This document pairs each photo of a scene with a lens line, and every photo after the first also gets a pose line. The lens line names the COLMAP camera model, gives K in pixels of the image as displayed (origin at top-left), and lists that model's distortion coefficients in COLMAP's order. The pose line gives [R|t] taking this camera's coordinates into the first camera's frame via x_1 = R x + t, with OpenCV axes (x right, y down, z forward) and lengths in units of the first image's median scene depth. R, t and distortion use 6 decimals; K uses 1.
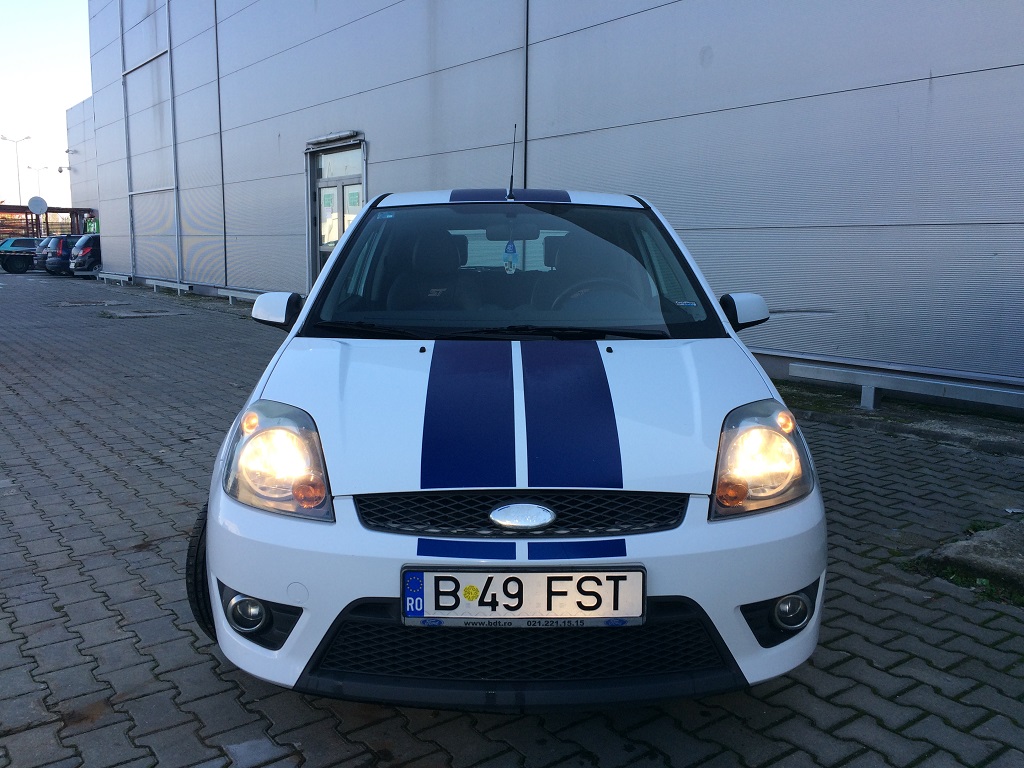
lens RADIAL K [[878.8, 0, 507.7], [0, 878.8, 377.7], [0, 0, 1]] dist [0.089073, -0.133734]
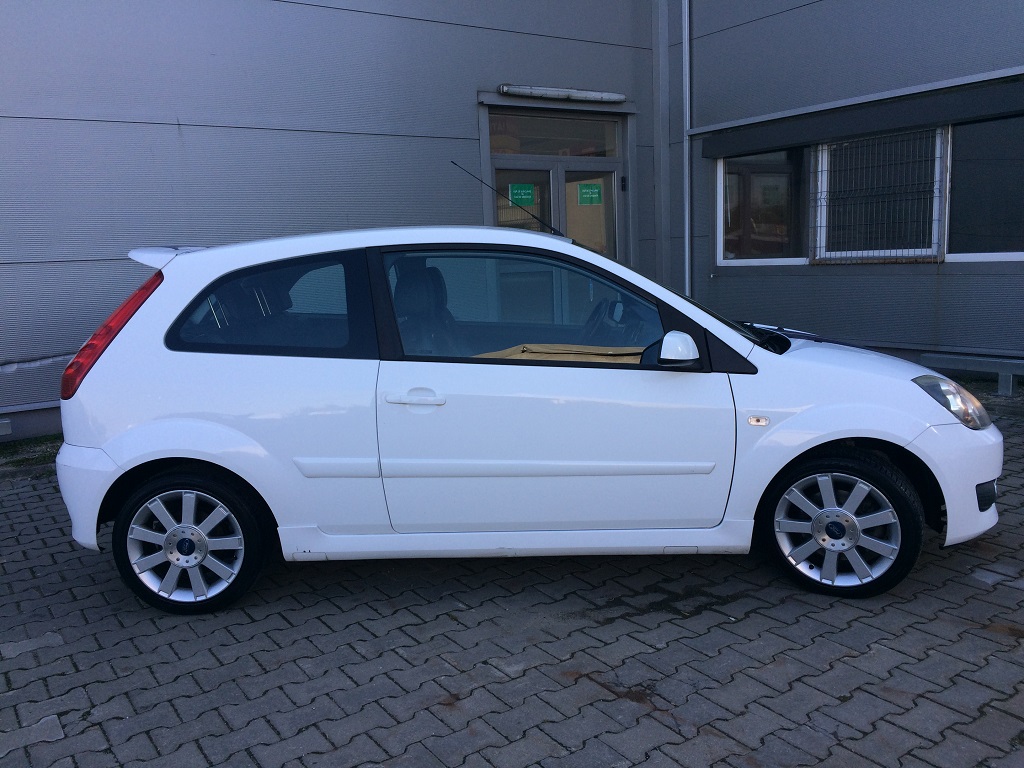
lens RADIAL K [[878.8, 0, 507.7], [0, 878.8, 377.7], [0, 0, 1]] dist [0.089073, -0.133734]
pose [[0.029631, -0.156284, 0.987268, -1.946929], [0.188360, 0.970879, 0.148037, -0.355712], [-0.981653, 0.181575, 0.058206, 1.774769]]
